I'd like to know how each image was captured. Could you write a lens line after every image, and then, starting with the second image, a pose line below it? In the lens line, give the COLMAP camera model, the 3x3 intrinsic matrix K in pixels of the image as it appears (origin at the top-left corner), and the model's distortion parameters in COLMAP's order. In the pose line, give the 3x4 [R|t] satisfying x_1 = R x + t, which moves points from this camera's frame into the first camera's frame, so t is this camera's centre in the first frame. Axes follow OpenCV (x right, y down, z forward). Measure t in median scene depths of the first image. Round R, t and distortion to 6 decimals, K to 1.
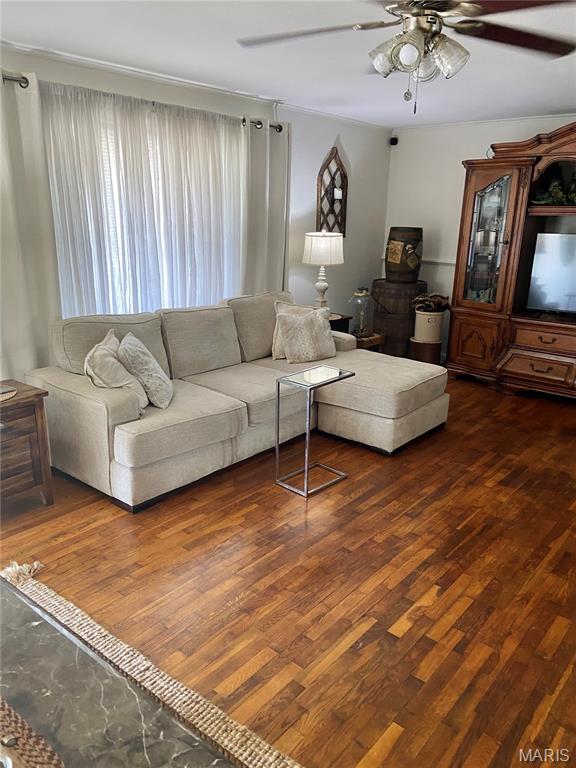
lens RADIAL K [[576.8, 0, 288.0], [0, 576.8, 384.0], [0, 0, 1]] dist [0.144132, -0.162558]
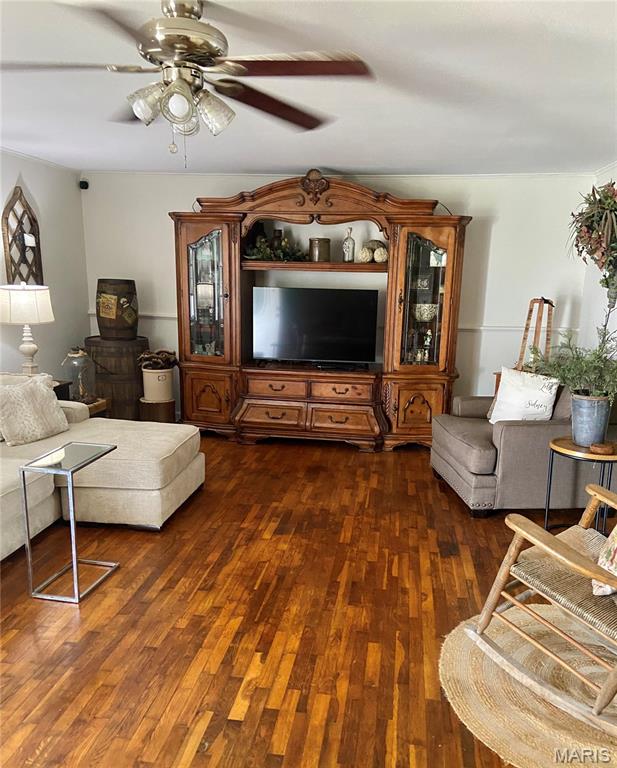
lens RADIAL K [[621.9, 0, 310.7], [0, 621.9, 416.9], [0, 0, 1]] dist [0.143064, -0.175687]
pose [[0.851888, -0.124083, 0.508812, -0.099896], [0.145590, 0.989342, -0.002488, -0.014927], [-0.503080, 0.076197, 0.860874, 0.027090]]
